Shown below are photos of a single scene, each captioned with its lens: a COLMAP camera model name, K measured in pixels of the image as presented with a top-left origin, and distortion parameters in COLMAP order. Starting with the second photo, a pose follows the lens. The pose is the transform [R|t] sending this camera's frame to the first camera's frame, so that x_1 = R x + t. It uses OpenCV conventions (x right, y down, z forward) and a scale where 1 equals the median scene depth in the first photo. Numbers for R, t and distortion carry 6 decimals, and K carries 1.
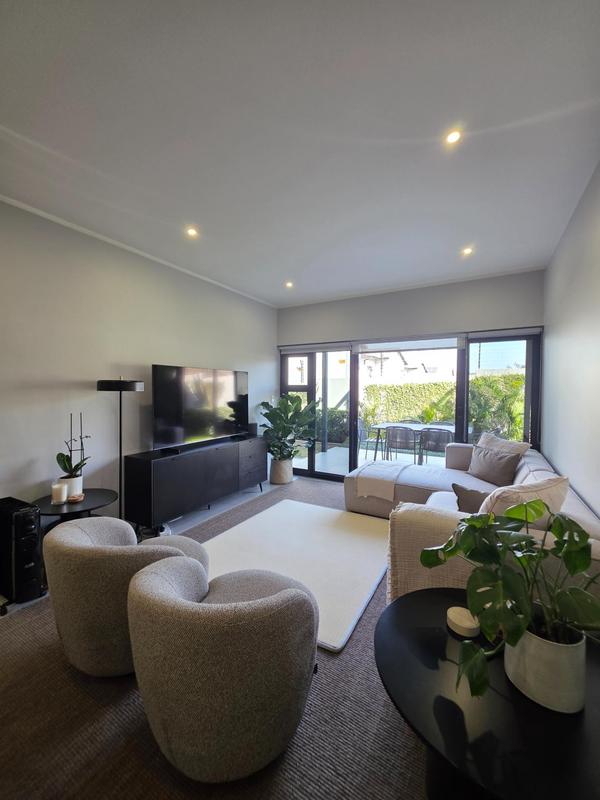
lens RADIAL K [[321.0, 0, 303.0], [0, 321.0, 398.7], [0, 0, 1]] dist [0.003660, -0.000815]
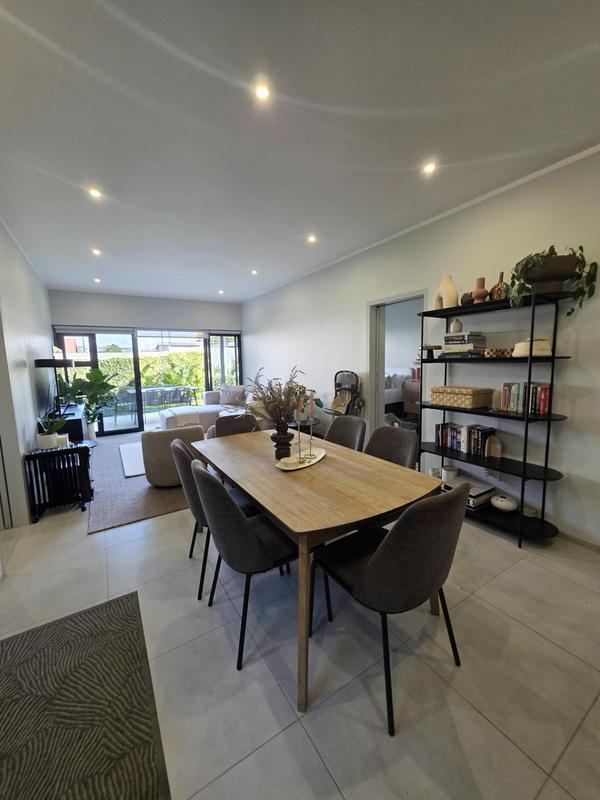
lens RADIAL K [[321.0, 0, 303.1], [0, 321.0, 397.2], [0, 0, 1]] dist [0.003660, -0.000815]
pose [[0.474710, -0.116774, 0.872361, -0.680975], [0.049287, 0.993131, 0.106119, 0.003478], [-0.878761, -0.007380, 0.477205, -0.263243]]
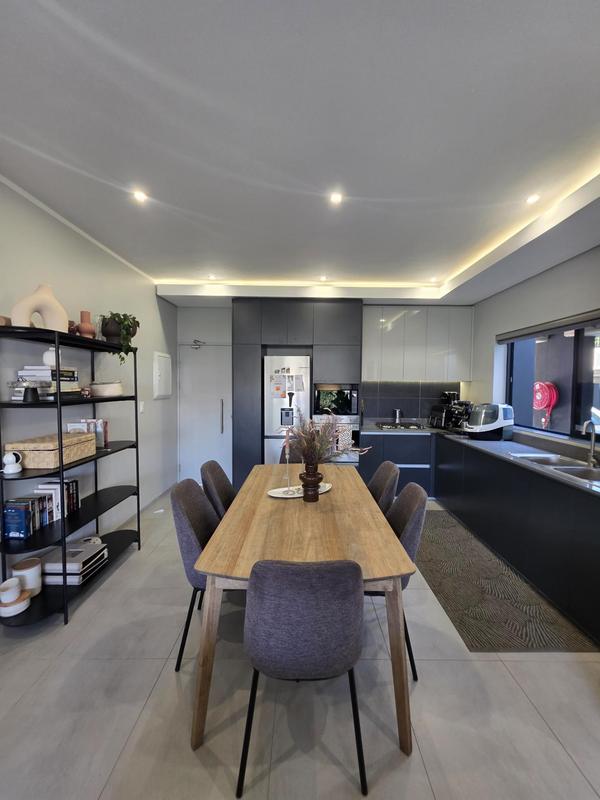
lens RADIAL K [[321.0, 0, 303.1], [0, 321.0, 397.6], [0, 0, 1]] dist [0.003660, -0.000815]
pose [[-0.869698, 0.008580, -0.493510, -0.126240], [-0.027680, 0.997428, 0.066122, -0.030567], [0.492808, 0.071166, -0.867223, 0.298725]]
